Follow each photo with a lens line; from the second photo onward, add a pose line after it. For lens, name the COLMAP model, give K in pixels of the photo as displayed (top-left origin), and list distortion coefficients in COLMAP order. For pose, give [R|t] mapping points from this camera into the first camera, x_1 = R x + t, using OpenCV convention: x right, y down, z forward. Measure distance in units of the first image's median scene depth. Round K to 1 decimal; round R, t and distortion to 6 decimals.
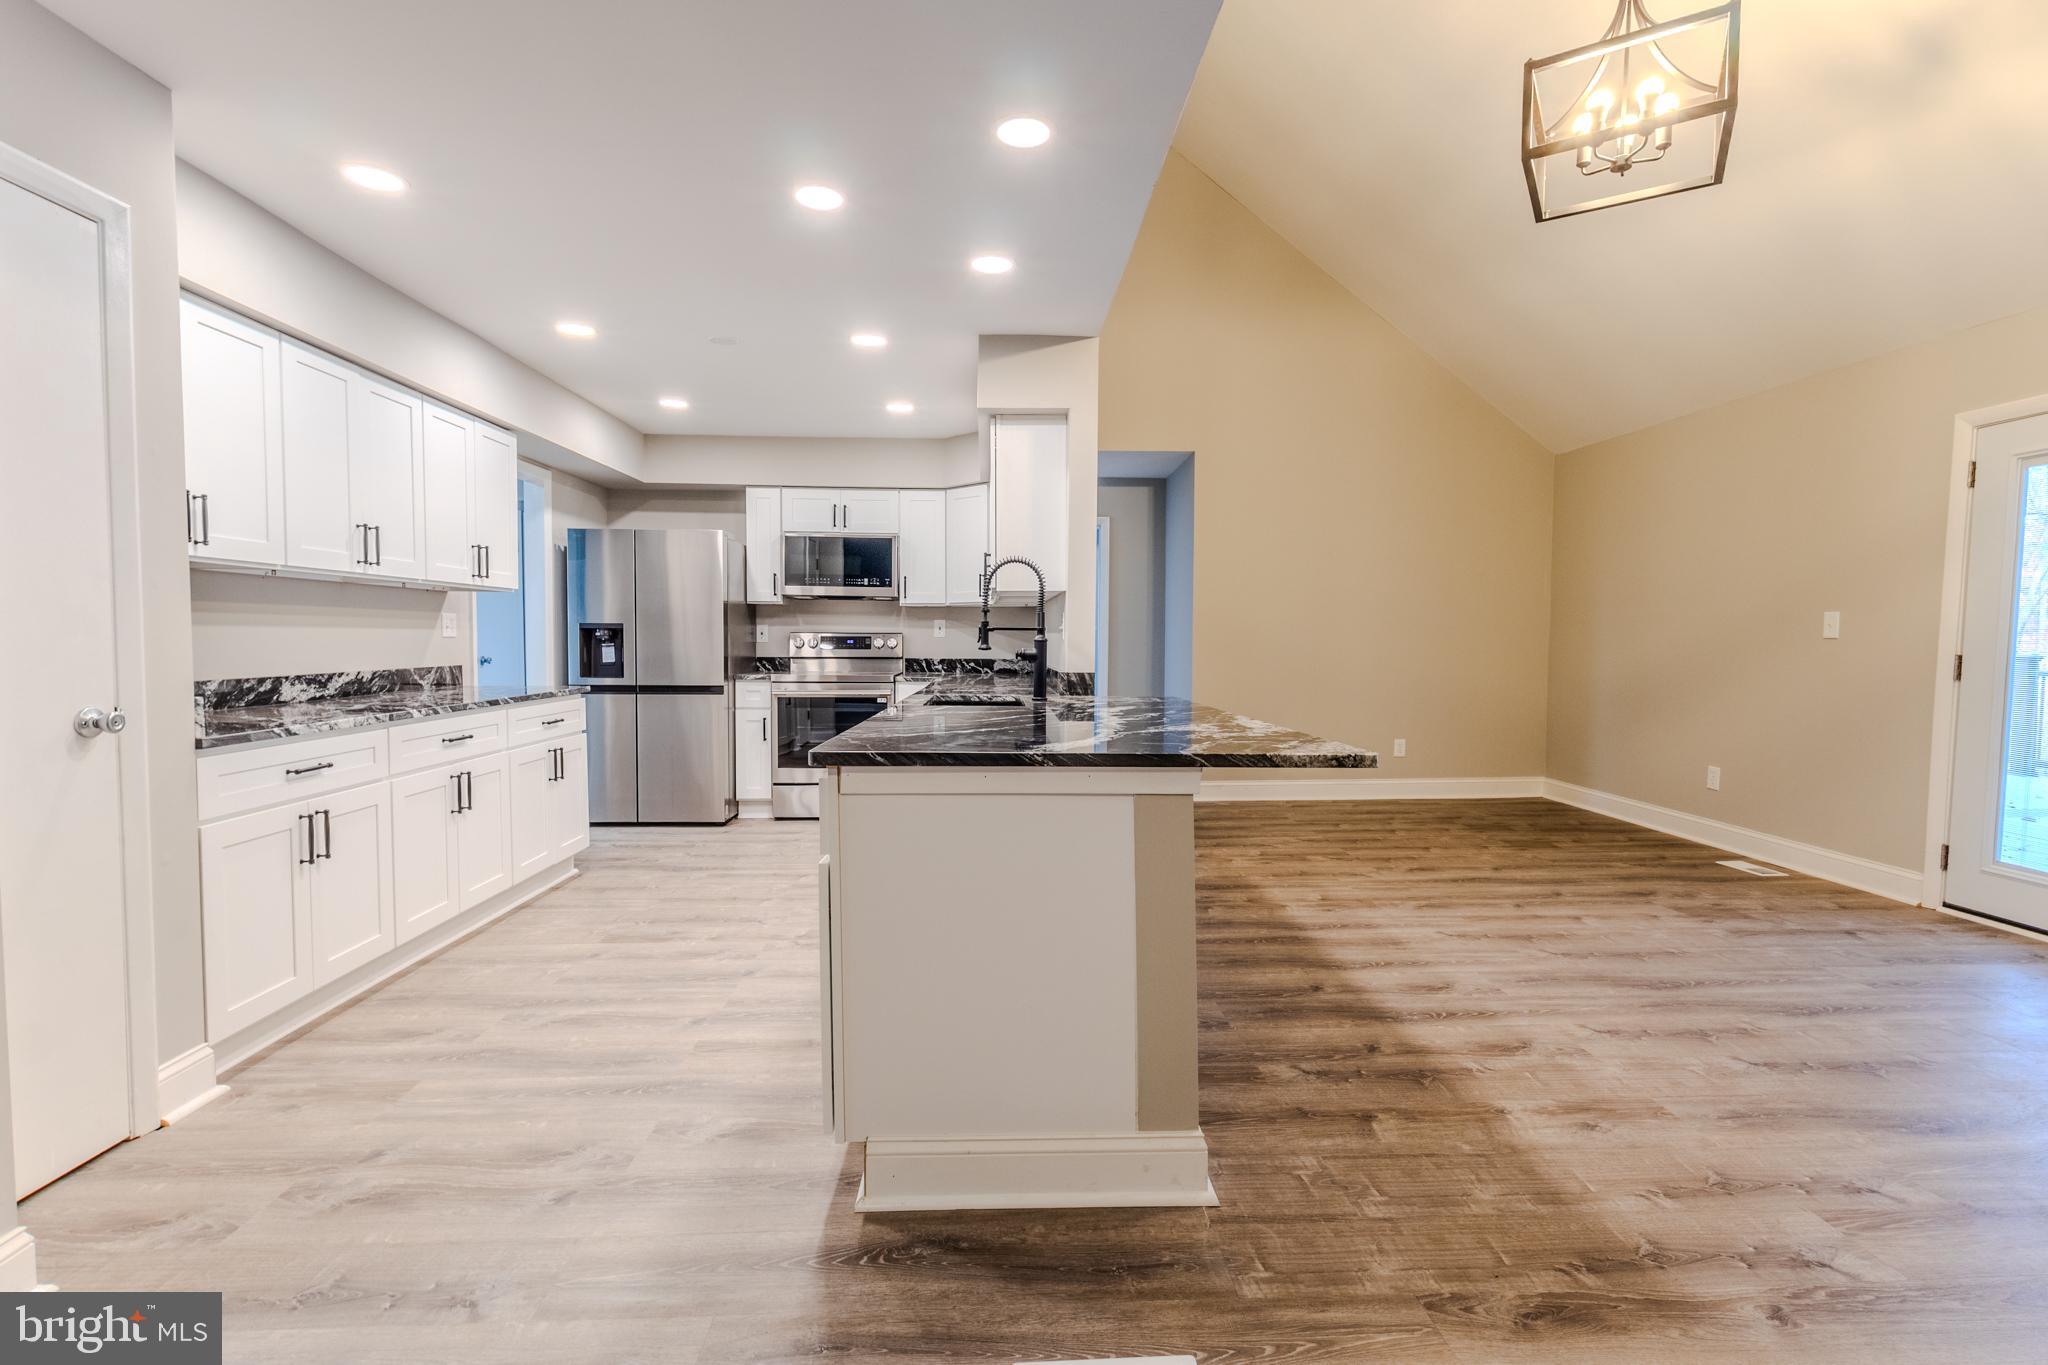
lens RADIAL K [[946.5, 0, 1021.8], [0, 946.5, 681.5], [0, 0, 1]] dist [0.000933, 0.000740]
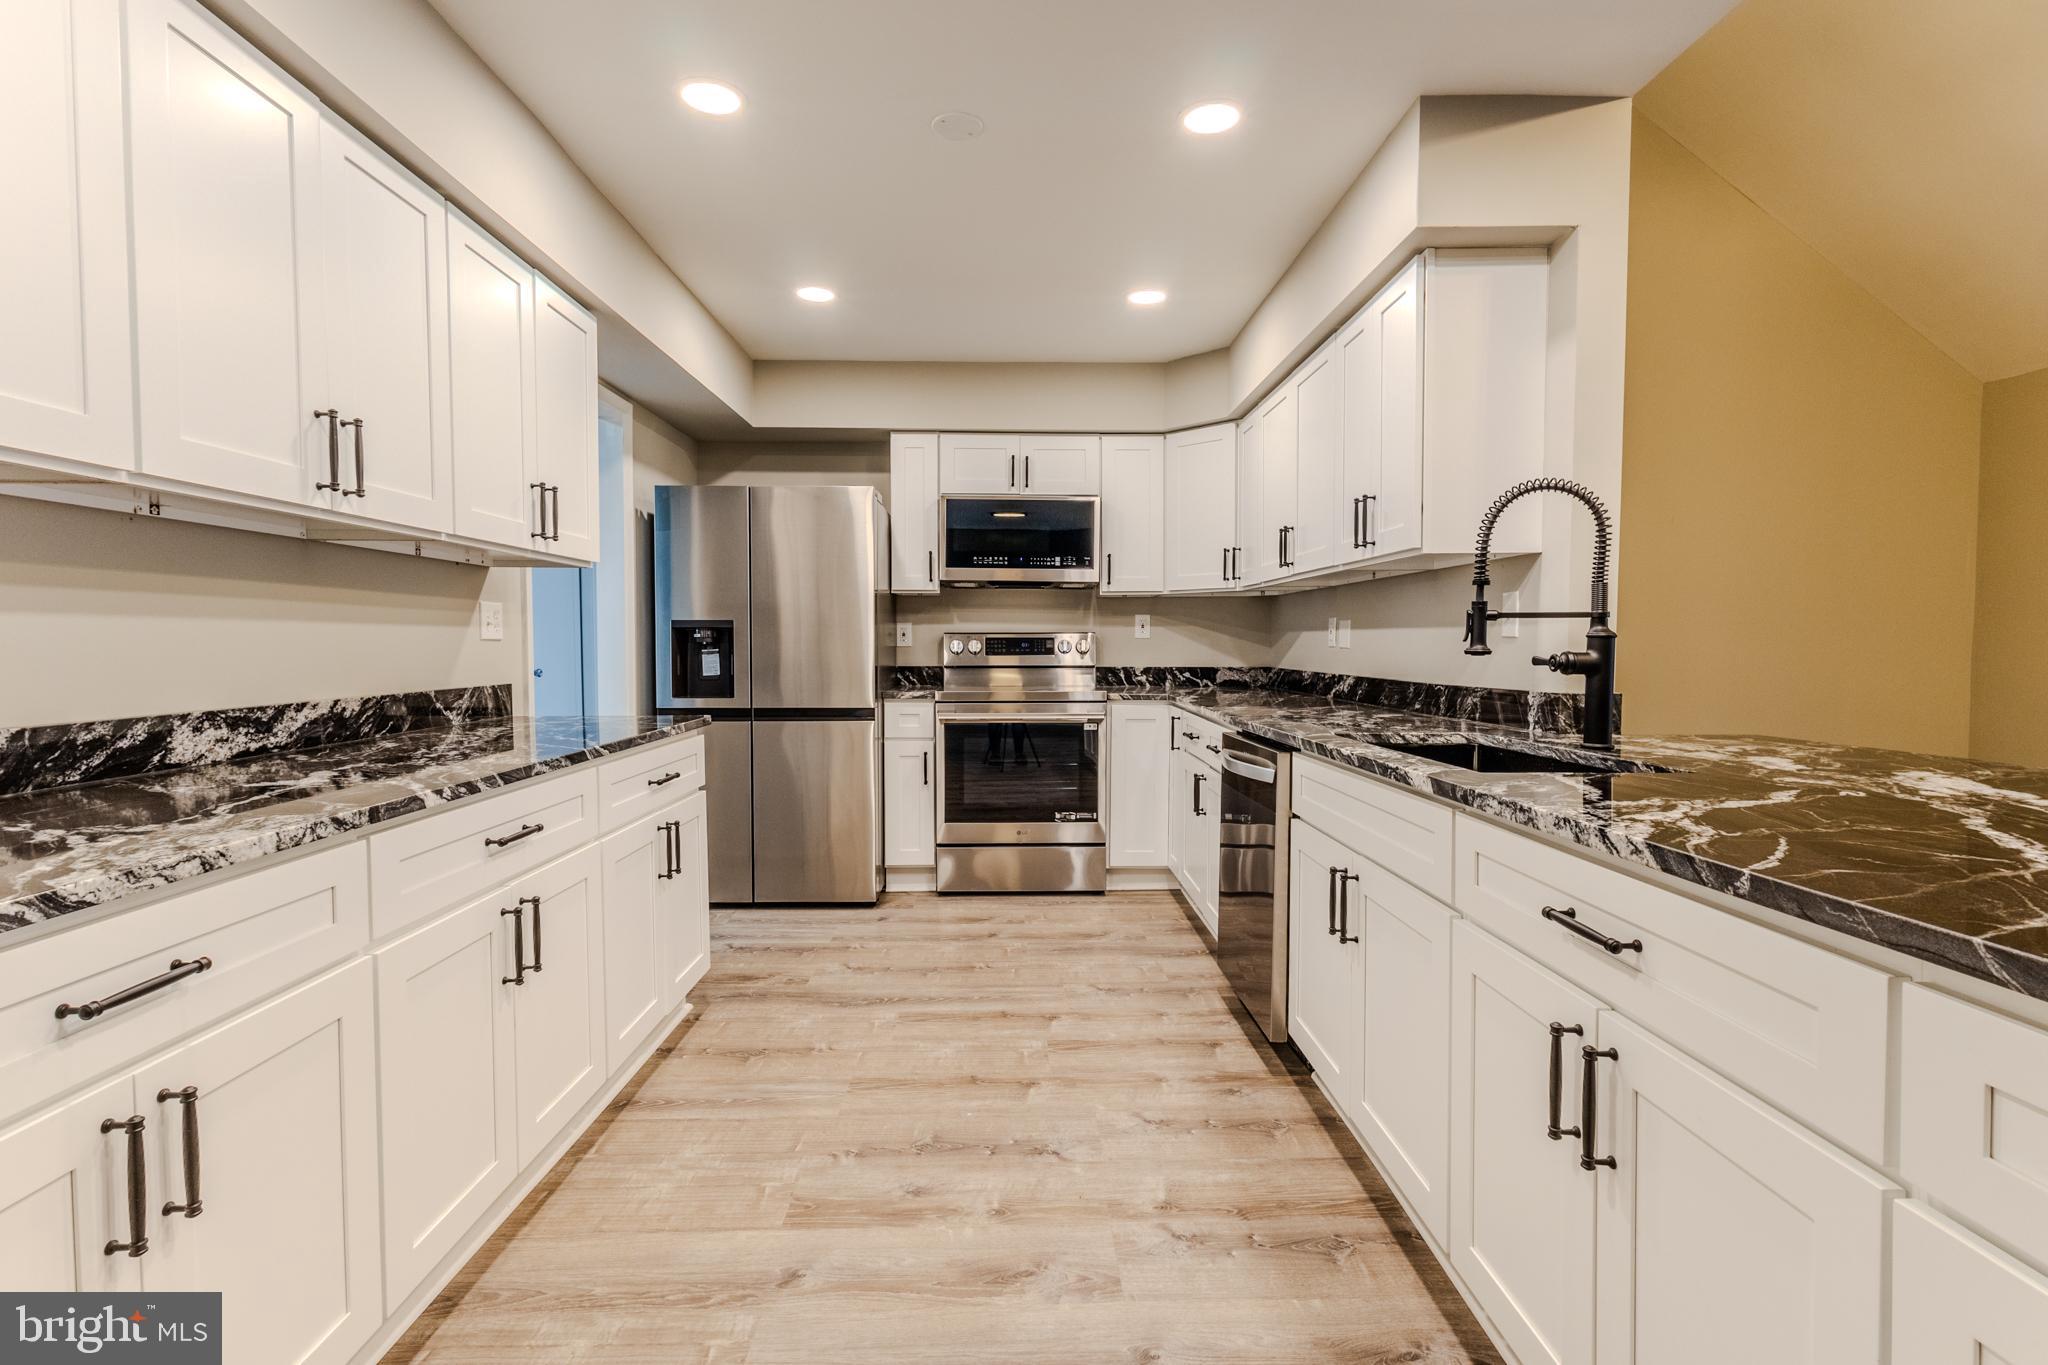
lens RADIAL K [[946.5, 0, 1021.8], [0, 946.5, 681.5], [0, 0, 1]] dist [0.000933, 0.000740]
pose [[0.999638, -0.005201, -0.026399, -0.280448], [0.005061, 0.999973, -0.005357, -0.016529], [0.026426, 0.005221, 0.999637, 0.452007]]
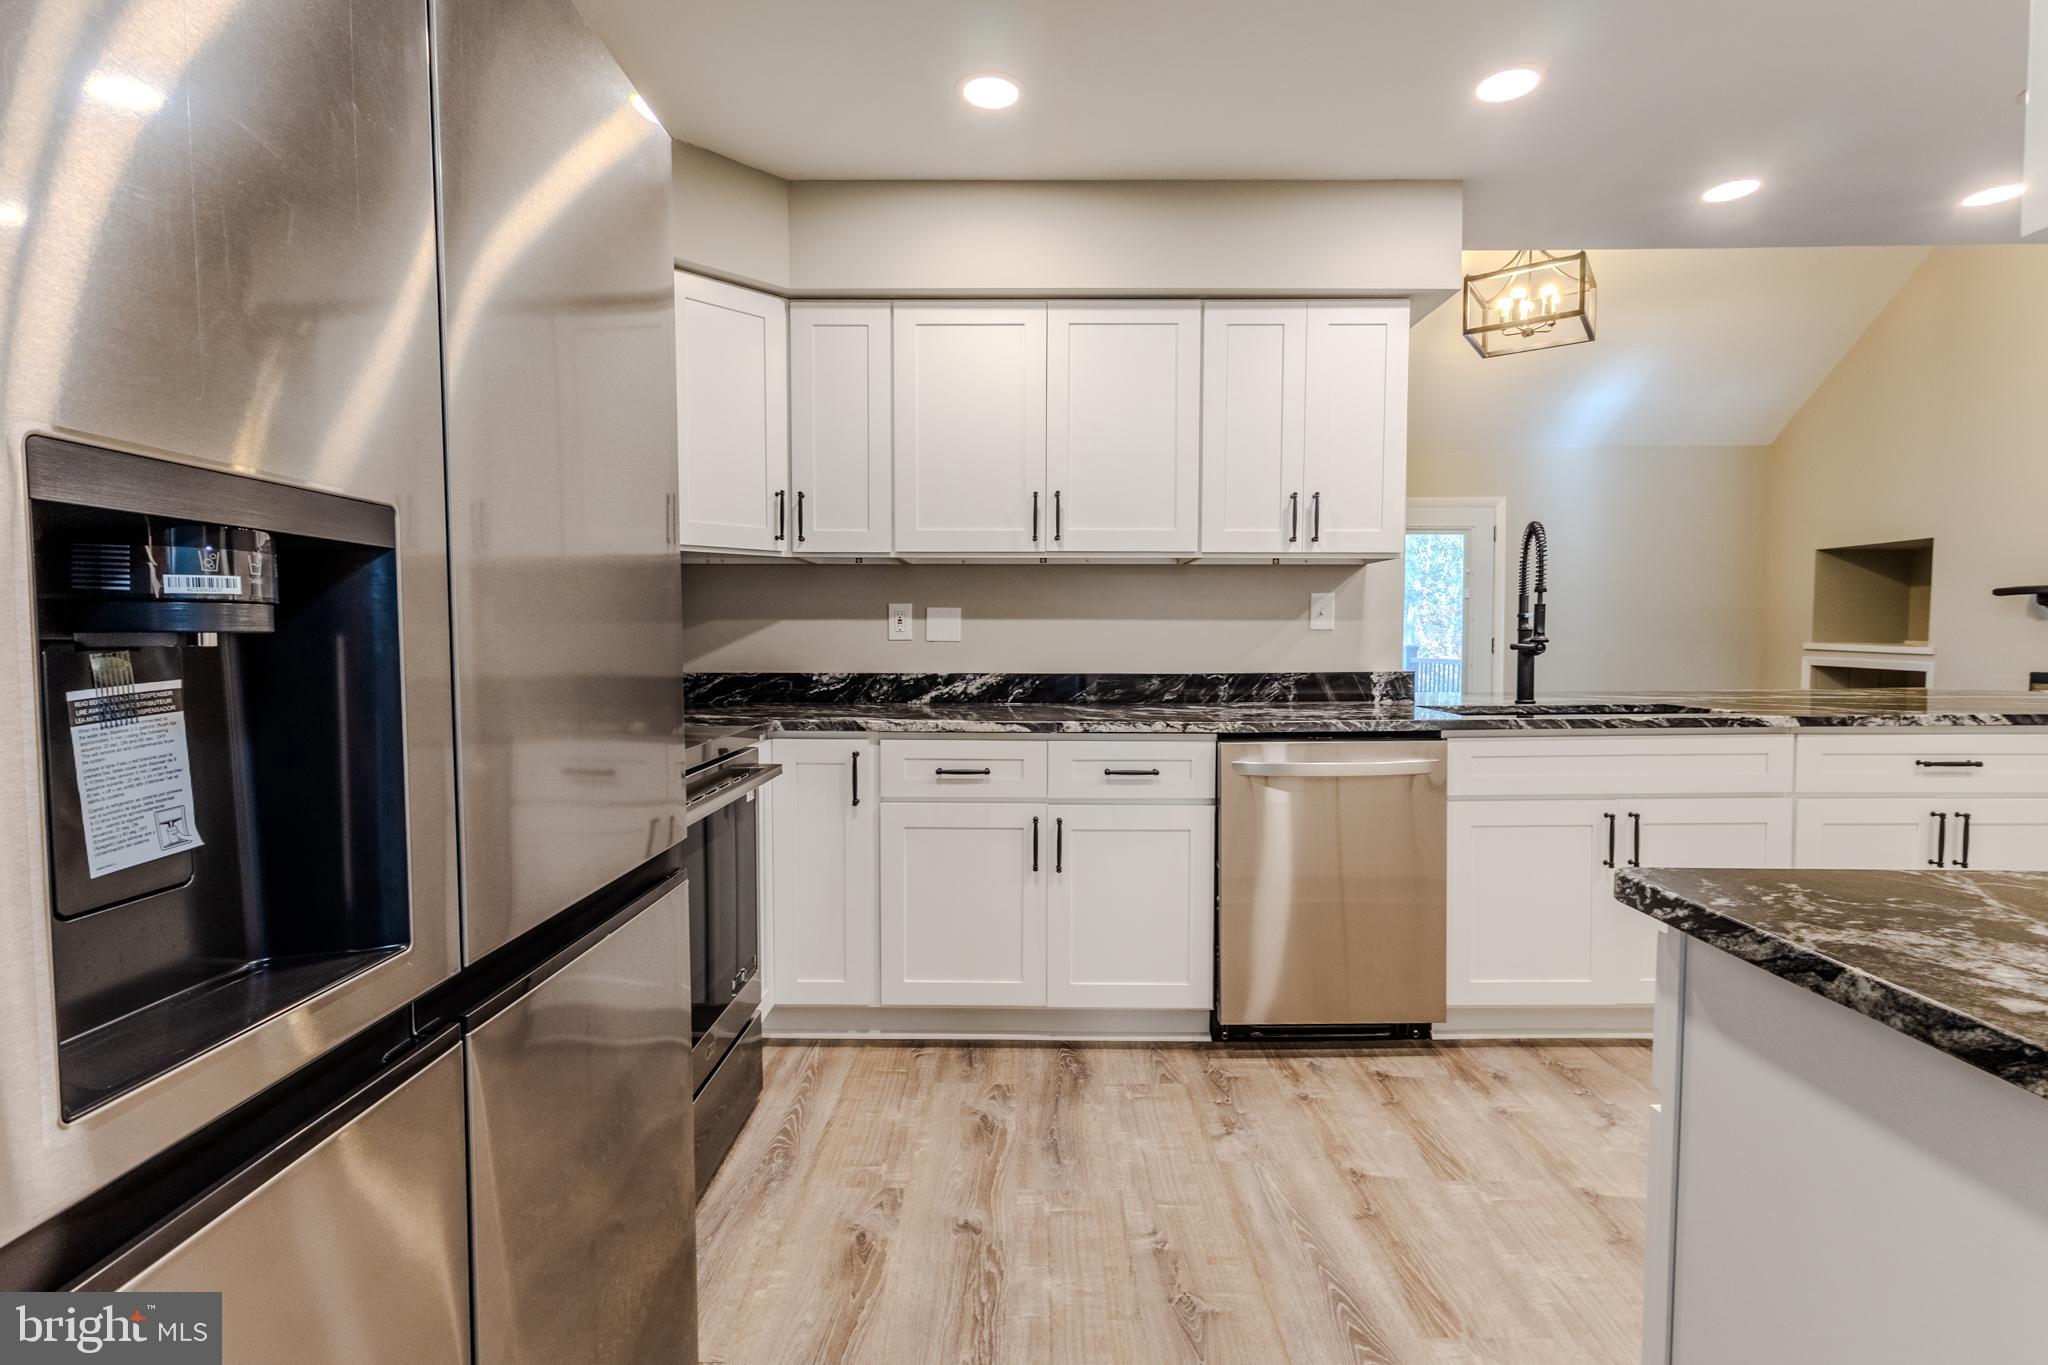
lens RADIAL K [[968.3, 0, 1025.6], [0, 968.3, 682.2], [0, 0, 1]] dist [0.001501, 0.000693]
pose [[0.046093, -0.055453, 0.997397, -0.802677], [0.045800, 0.997525, 0.053343, -0.060781], [-0.997887, 0.043222, 0.048518, 1.348640]]
